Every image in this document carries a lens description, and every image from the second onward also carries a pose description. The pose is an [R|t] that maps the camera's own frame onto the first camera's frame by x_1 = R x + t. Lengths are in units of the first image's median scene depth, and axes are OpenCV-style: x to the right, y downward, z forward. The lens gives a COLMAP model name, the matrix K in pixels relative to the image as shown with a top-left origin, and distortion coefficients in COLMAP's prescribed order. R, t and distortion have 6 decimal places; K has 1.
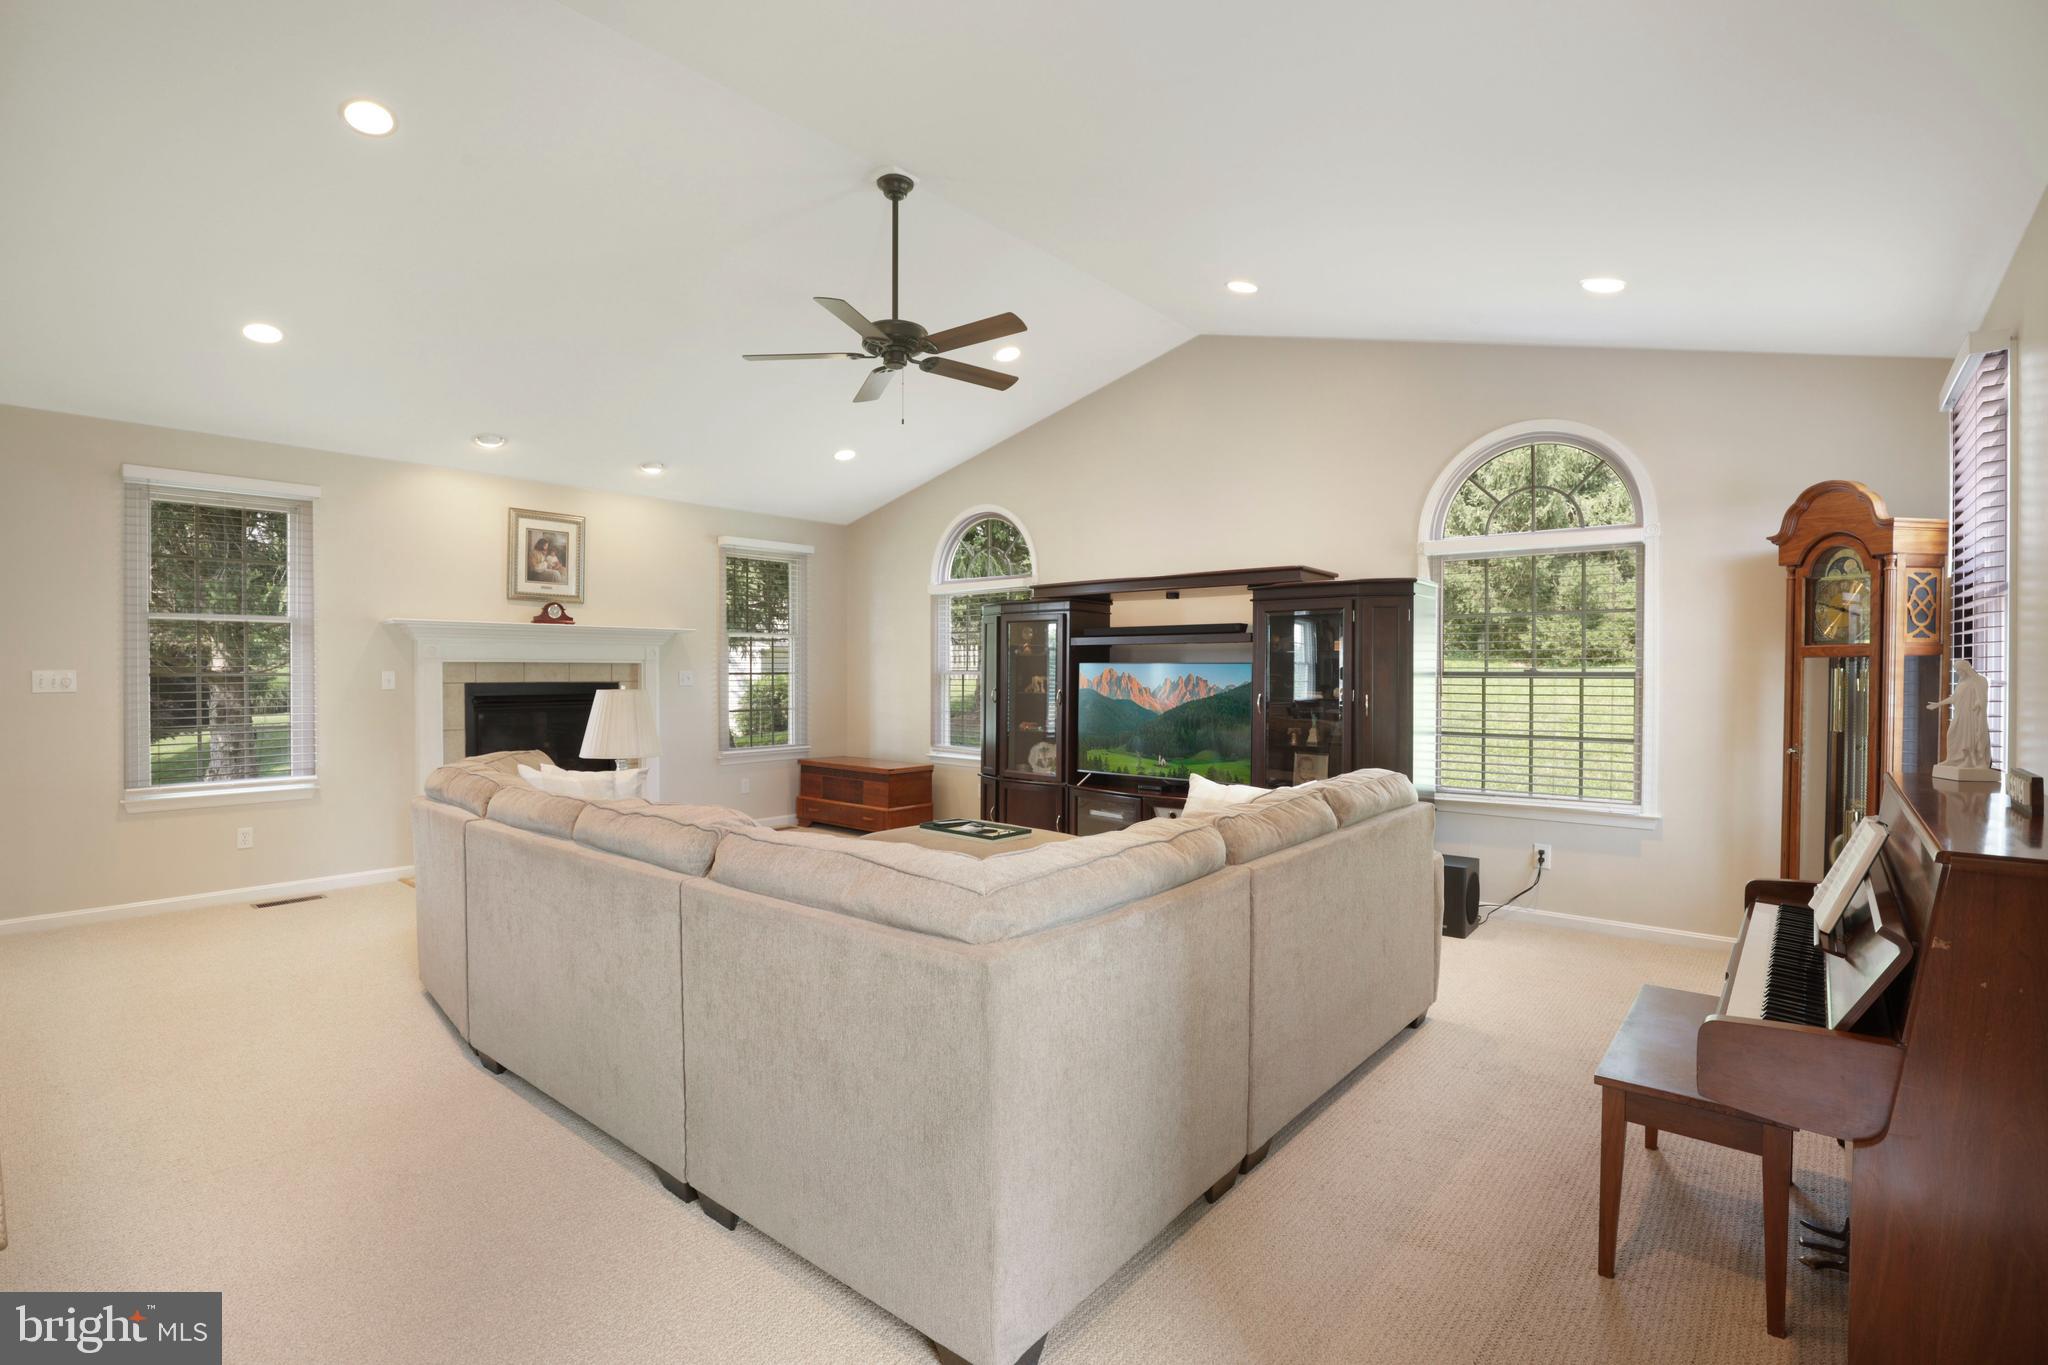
lens RADIAL K [[944.4, 0, 1029.8], [0, 944.4, 675.4], [0, 0, 1]] dist [-0.047617, 0.000455]
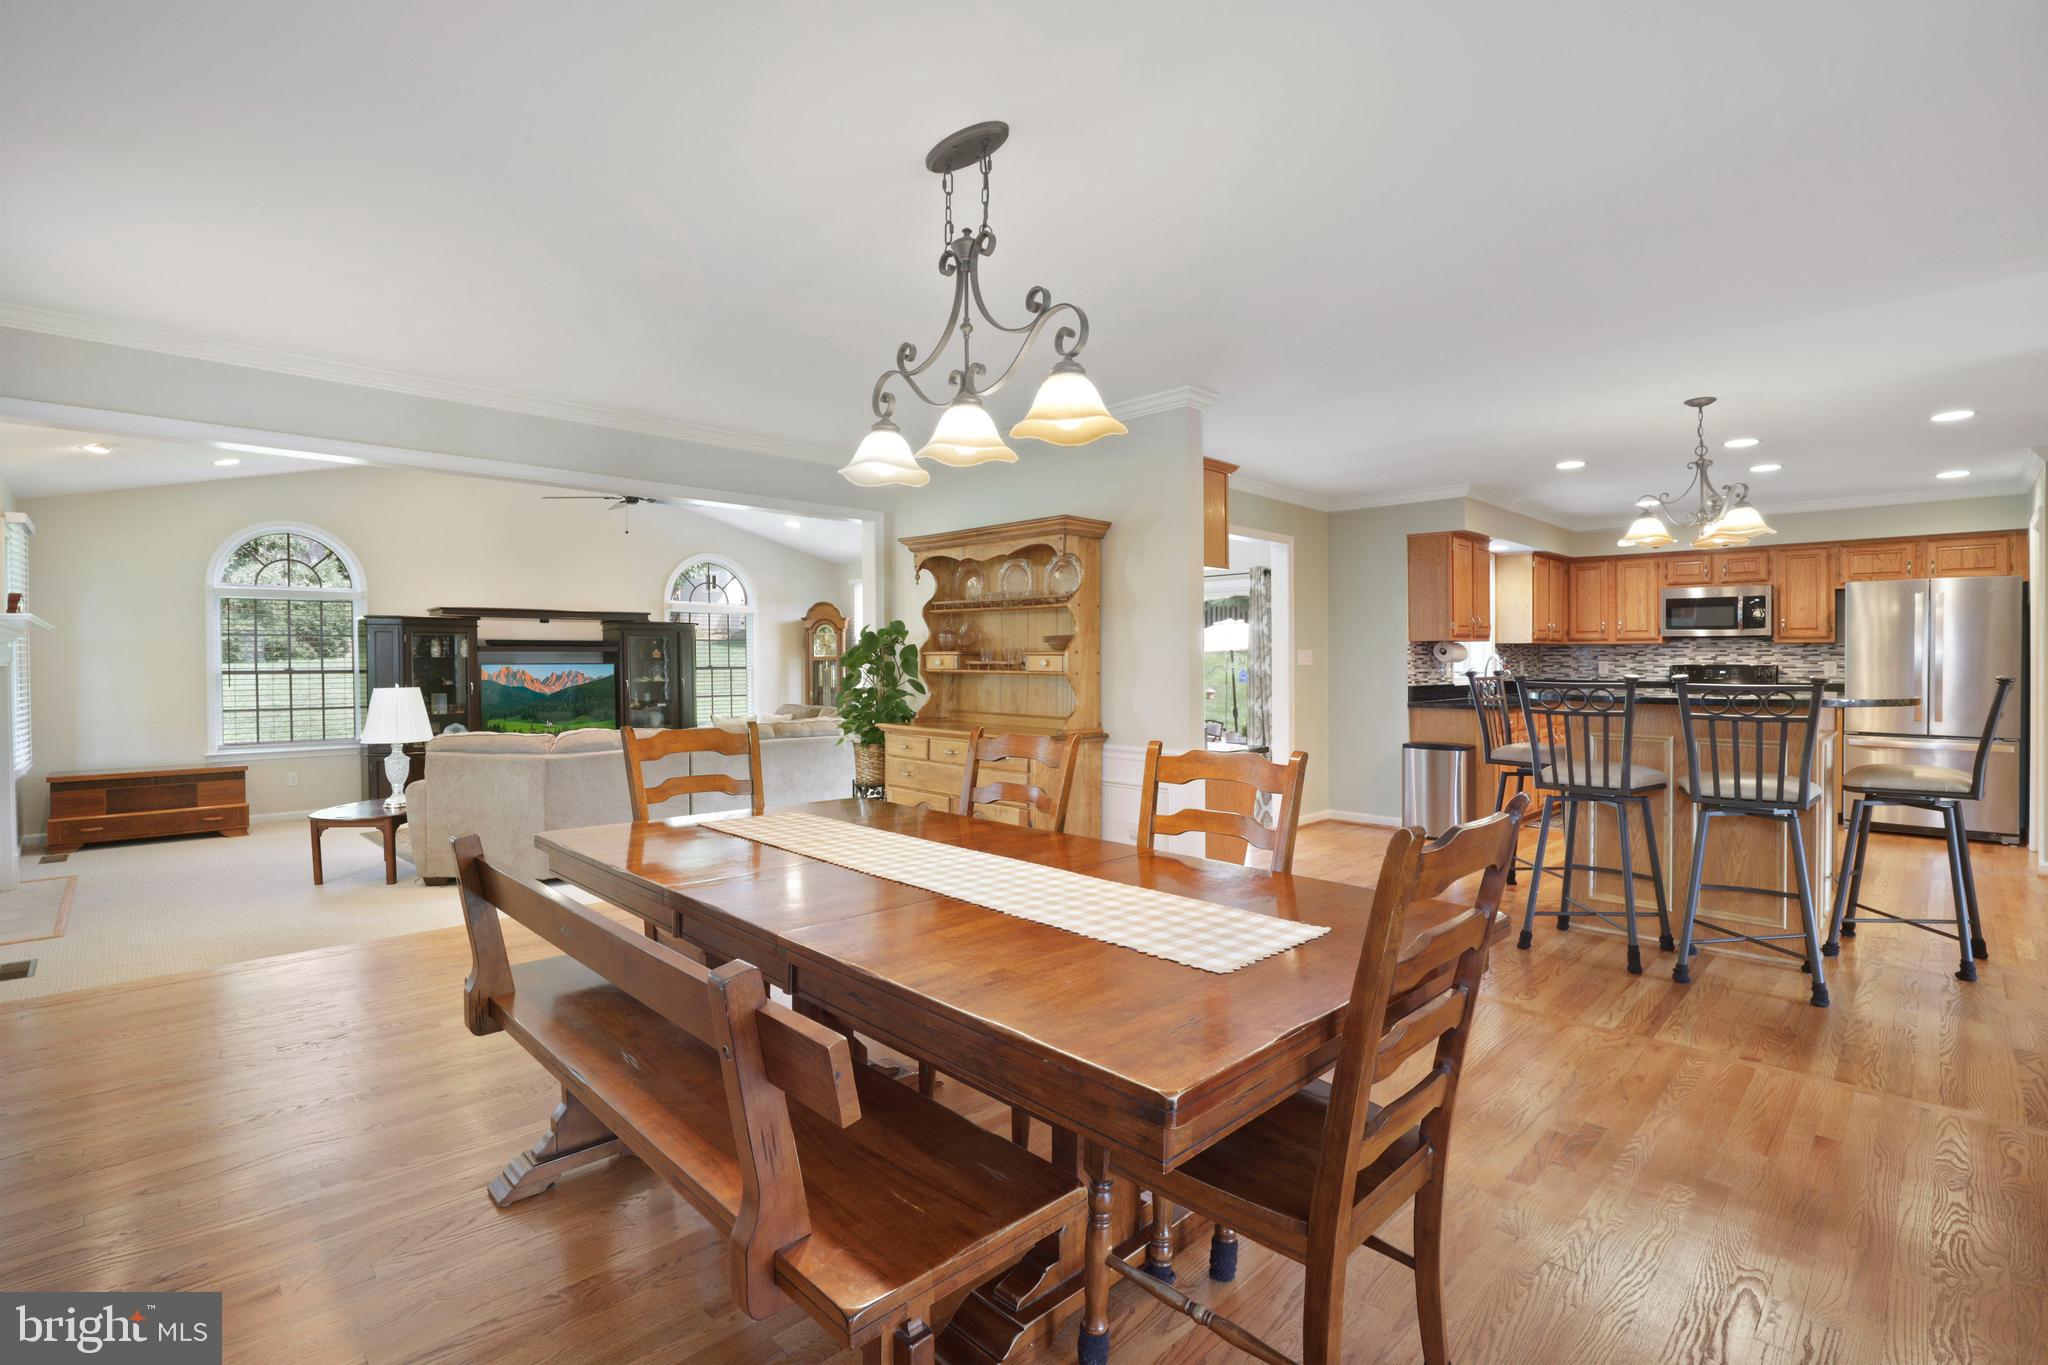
lens RADIAL K [[944.4, 0, 1029.8], [0, 944.4, 675.4], [0, 0, 1]] dist [-0.047617, 0.000455]
pose [[0.081755, -0.021439, 0.996422, -1.317735], [0.020187, 0.999599, 0.019851, -0.005909], [-0.996448, 0.018492, 0.082155, 0.033437]]
